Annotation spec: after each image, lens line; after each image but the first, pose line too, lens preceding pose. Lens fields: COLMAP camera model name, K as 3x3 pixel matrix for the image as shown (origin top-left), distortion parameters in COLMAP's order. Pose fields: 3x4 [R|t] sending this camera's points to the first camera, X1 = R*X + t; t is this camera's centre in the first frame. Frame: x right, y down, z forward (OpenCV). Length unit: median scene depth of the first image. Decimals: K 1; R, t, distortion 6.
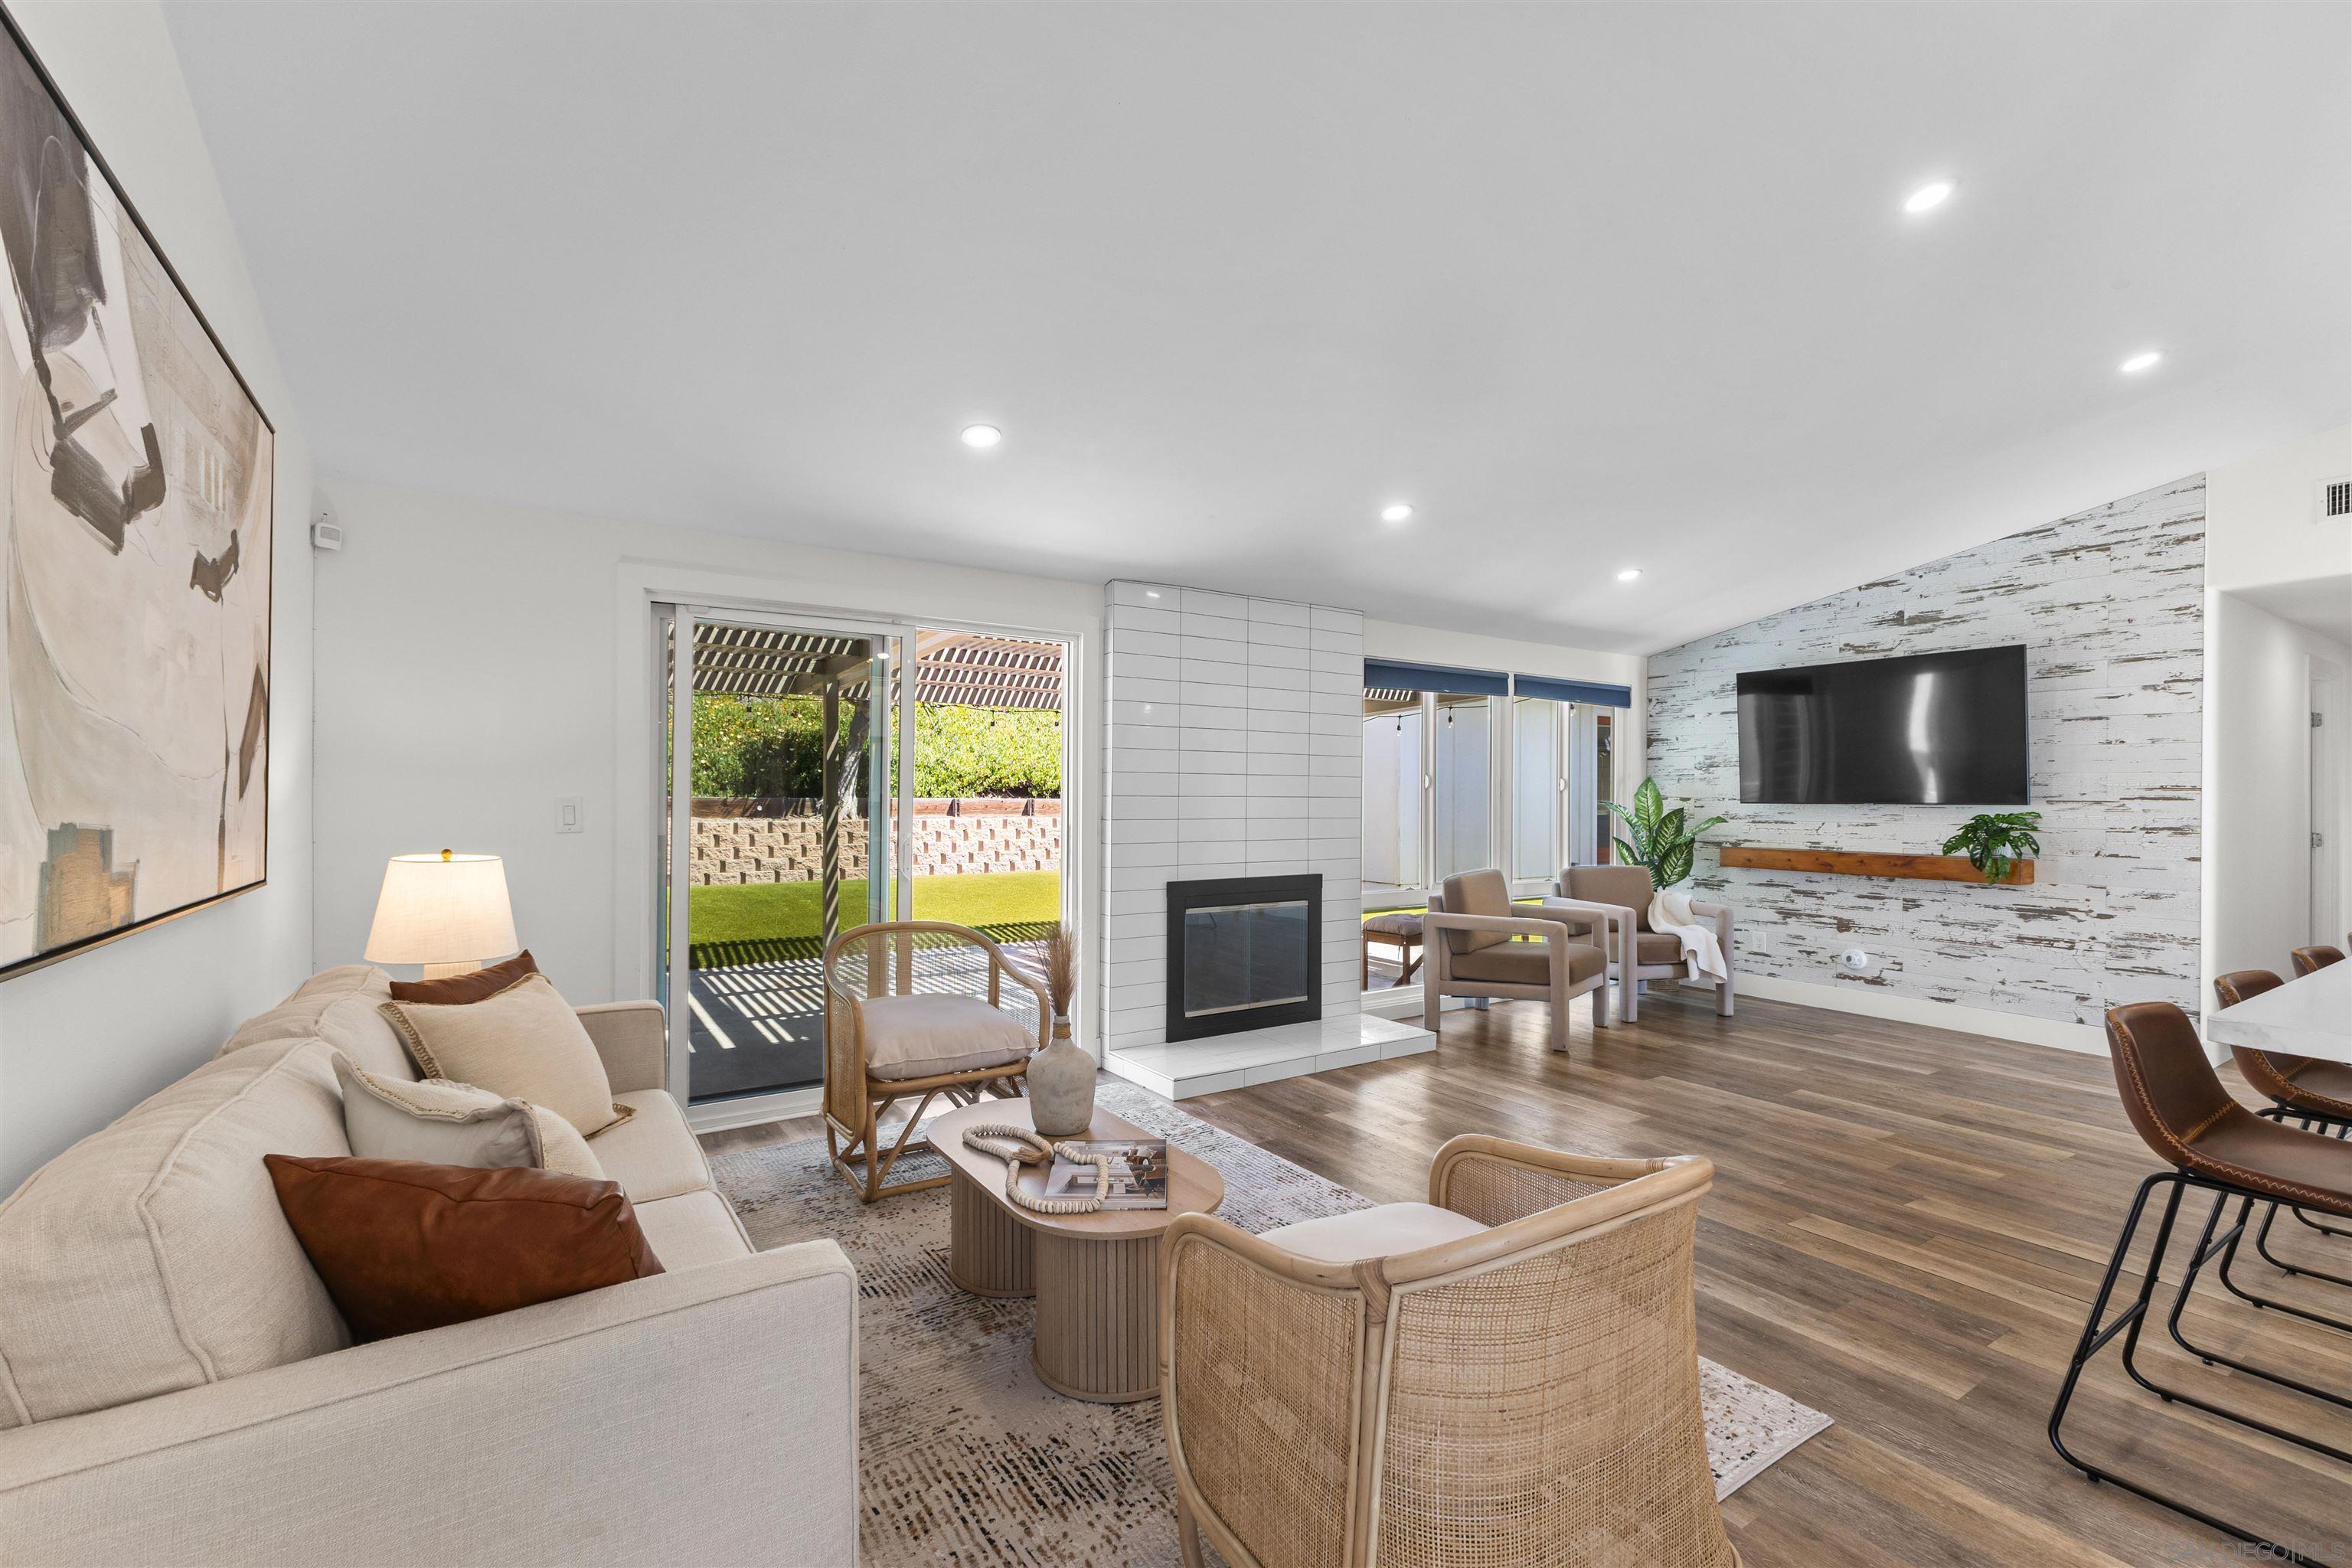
lens RADIAL K [[1005.0, 0, 1175.9], [0, 1005.0, 789.9], [0, 0, 1]] dist [0.005382, -0.000290]
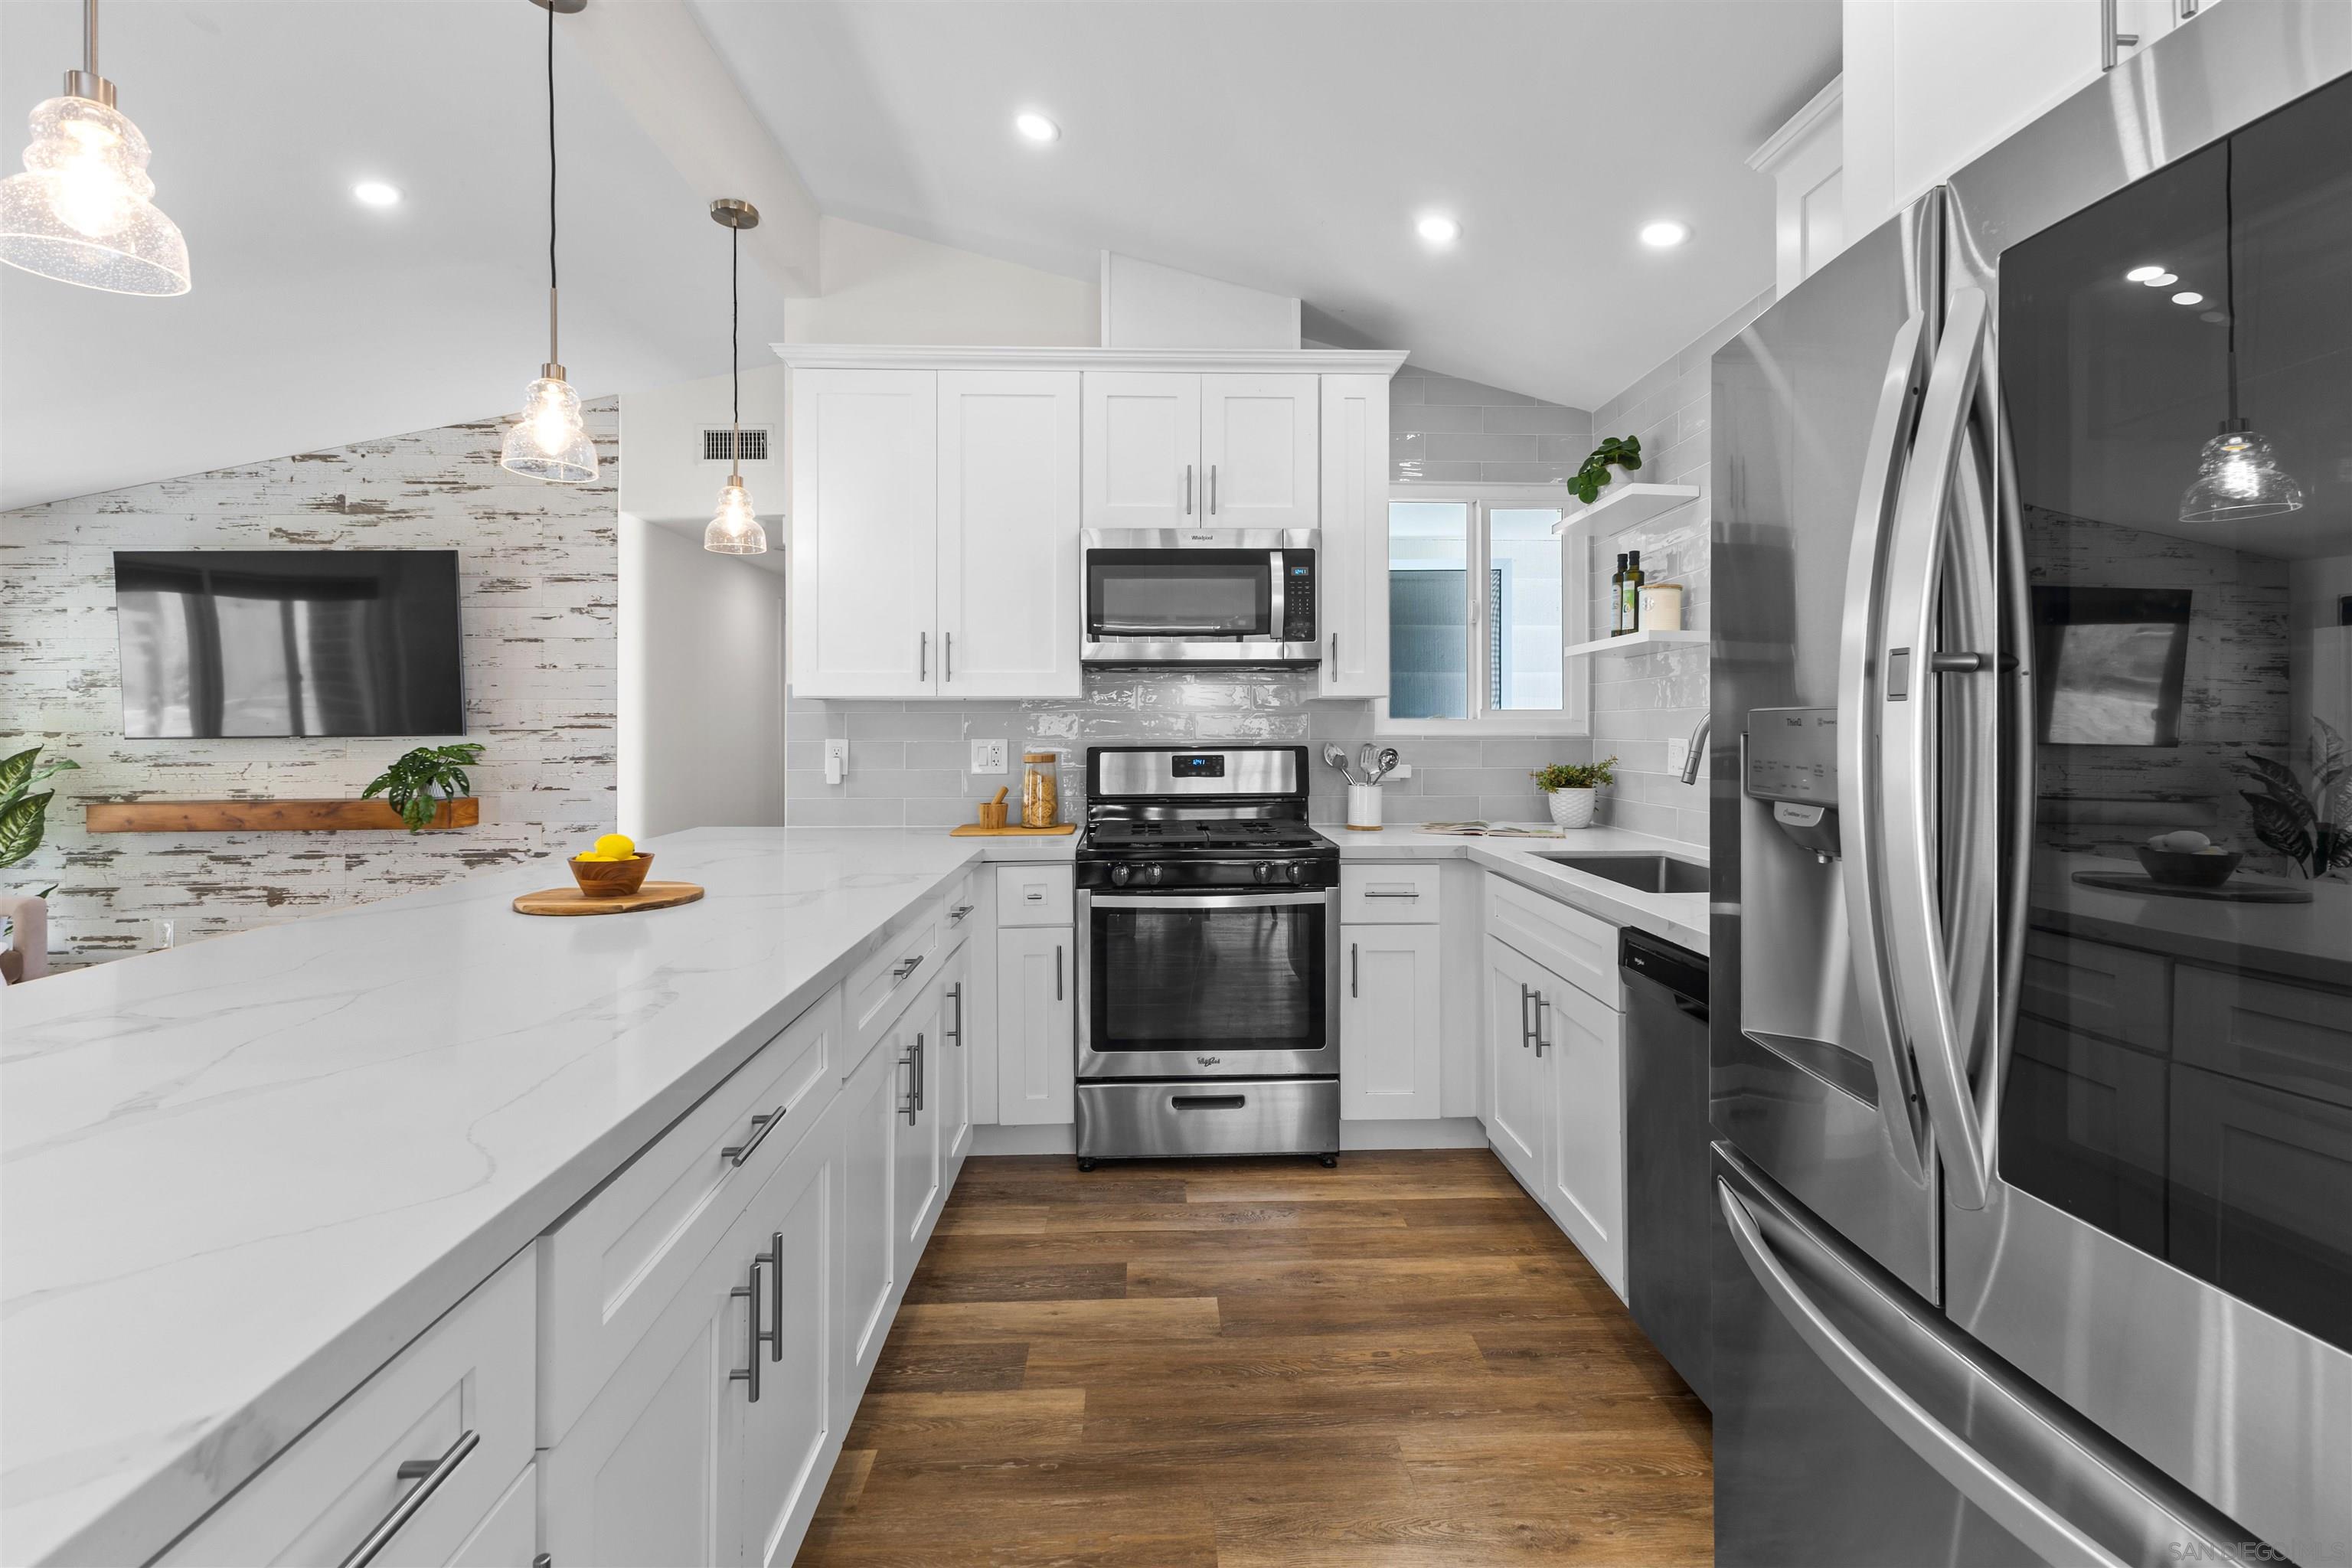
lens RADIAL K [[1021.6, 0, 1193.3], [0, 1021.6, 720.3], [0, 0, 1]] dist [0.016063, -0.007197]
pose [[0.516502, -0.003964, 0.856277, 0.399210], [0.005652, 0.999983, 0.001219, 0.004179], [-0.856268, 0.004210, 0.516515, 0.001369]]
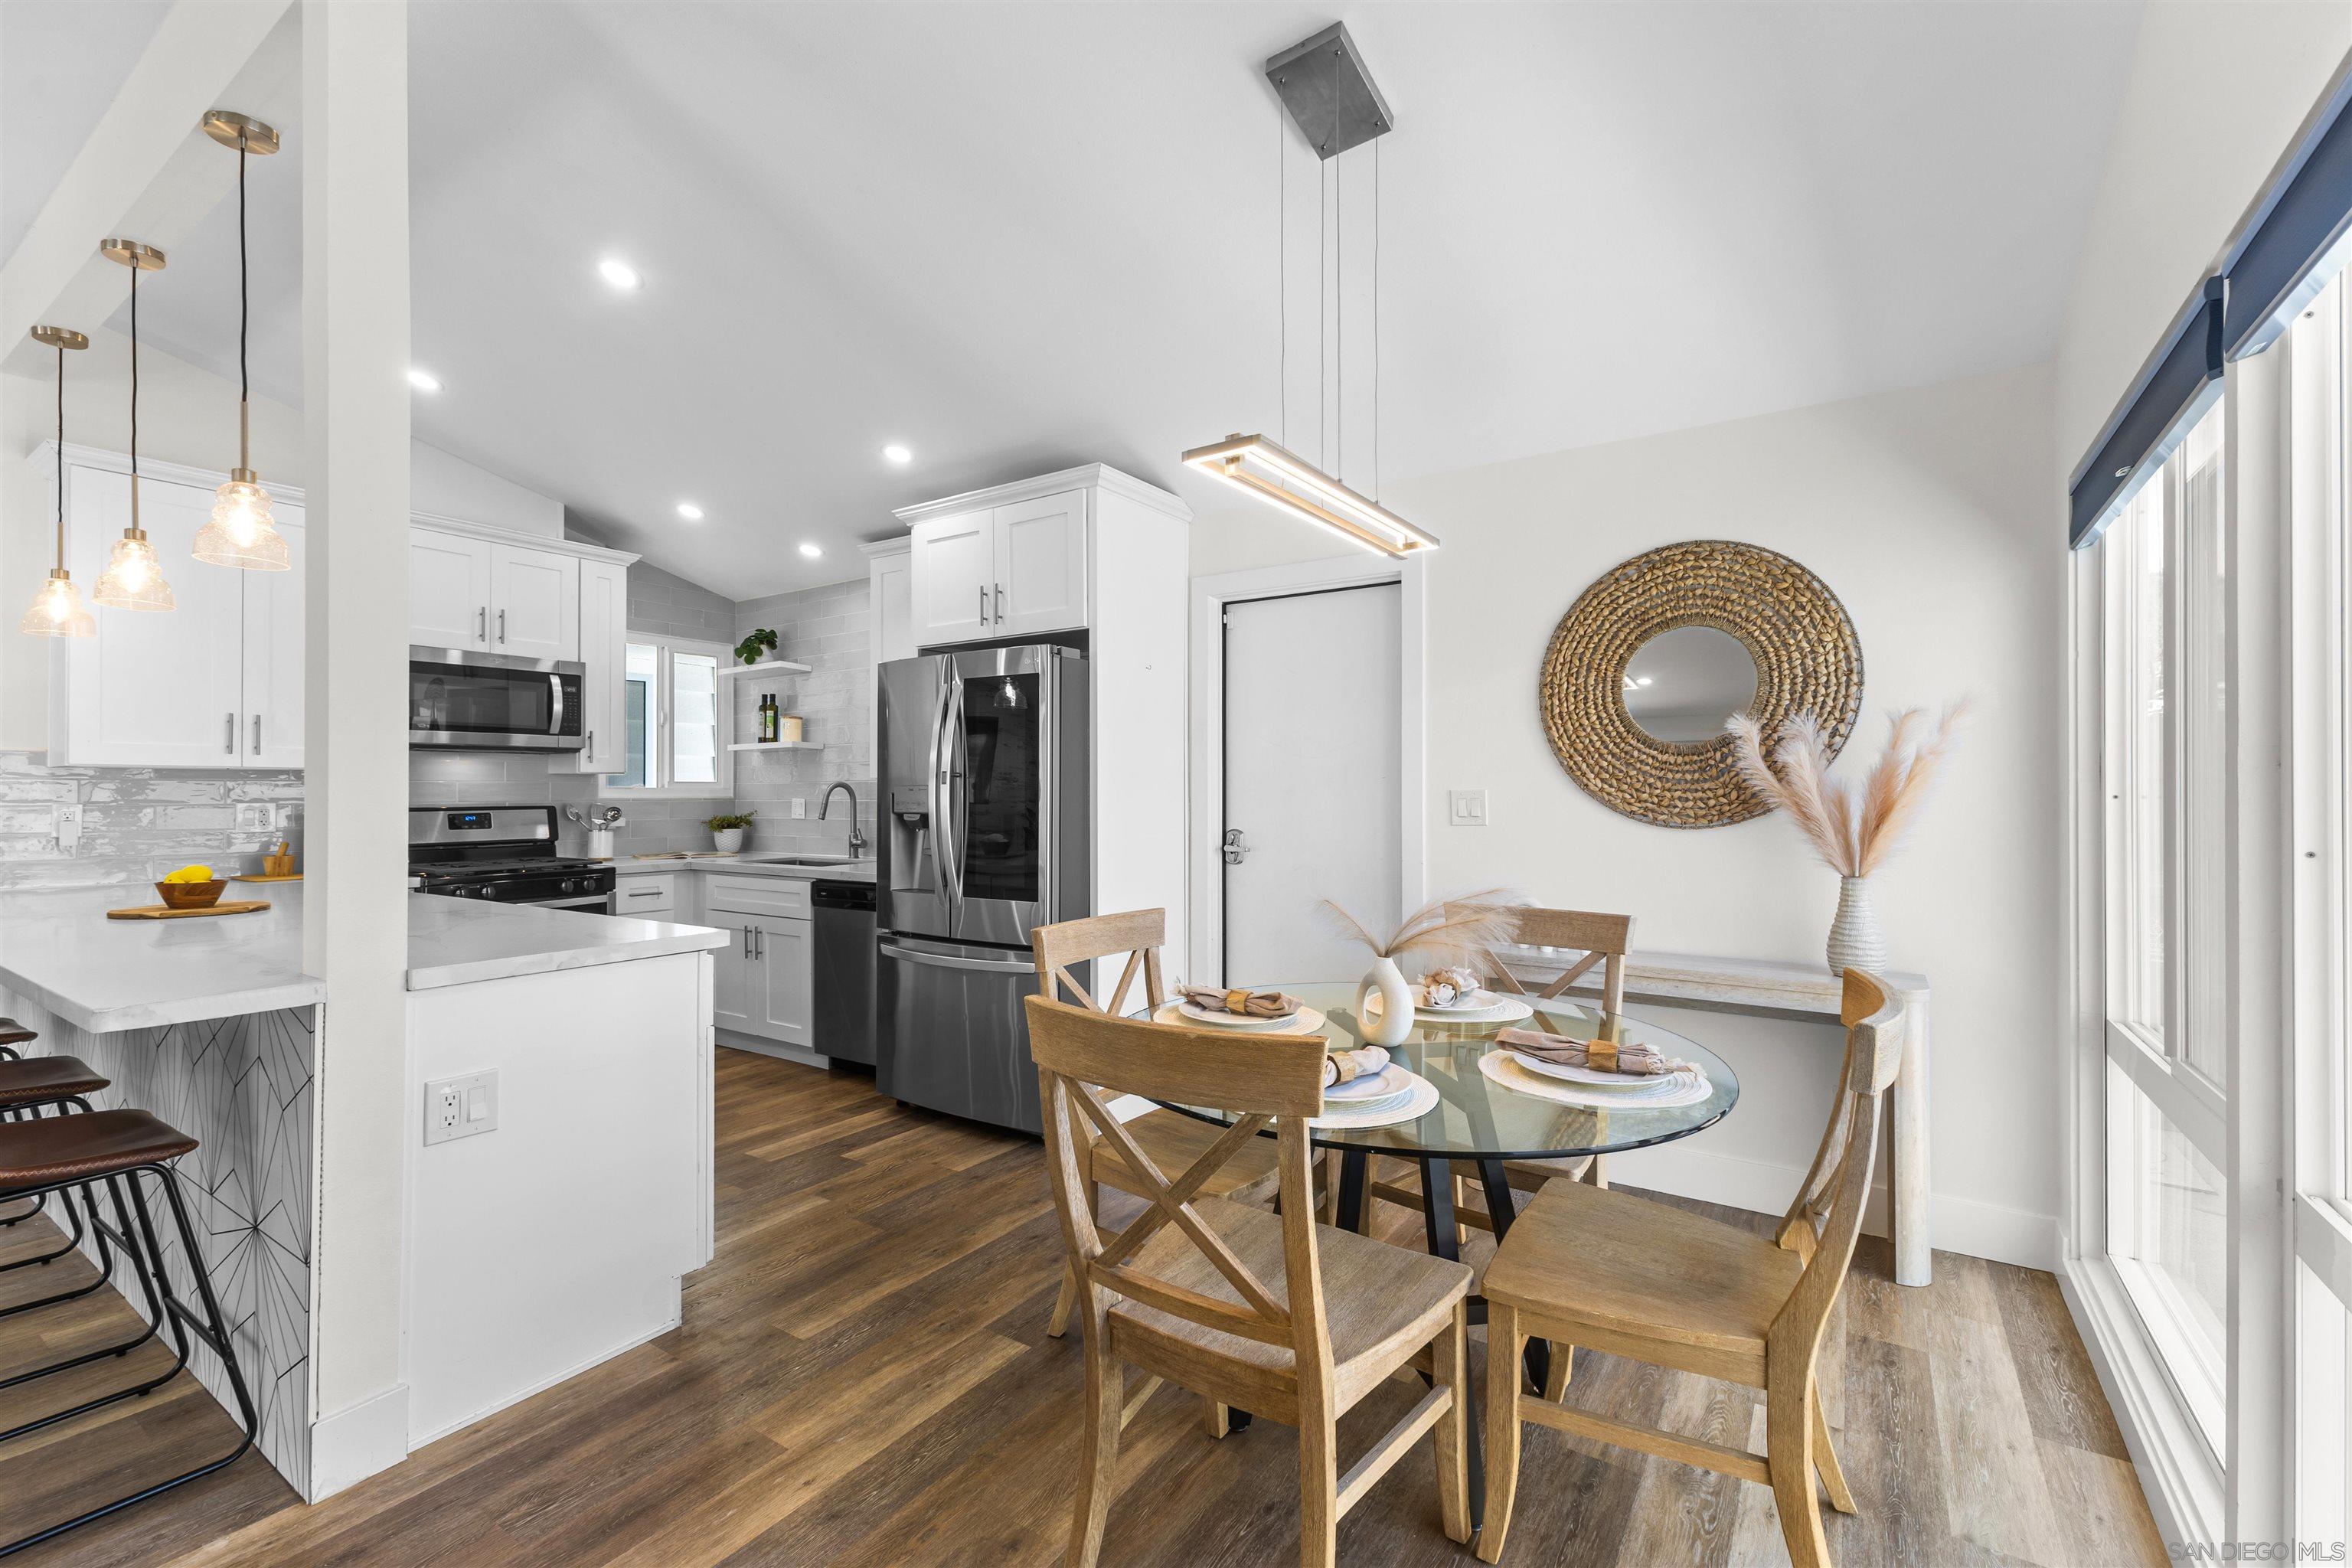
lens RADIAL K [[1005.0, 0, 1175.9], [0, 1005.0, 789.9], [0, 0, 1]] dist [0.005382, -0.000290]
pose [[-0.389191, -0.004488, 0.921146, -0.089927], [-0.001164, 0.999990, 0.004380, 0.002552], [-0.921157, 0.000632, -0.389192, 0.111866]]
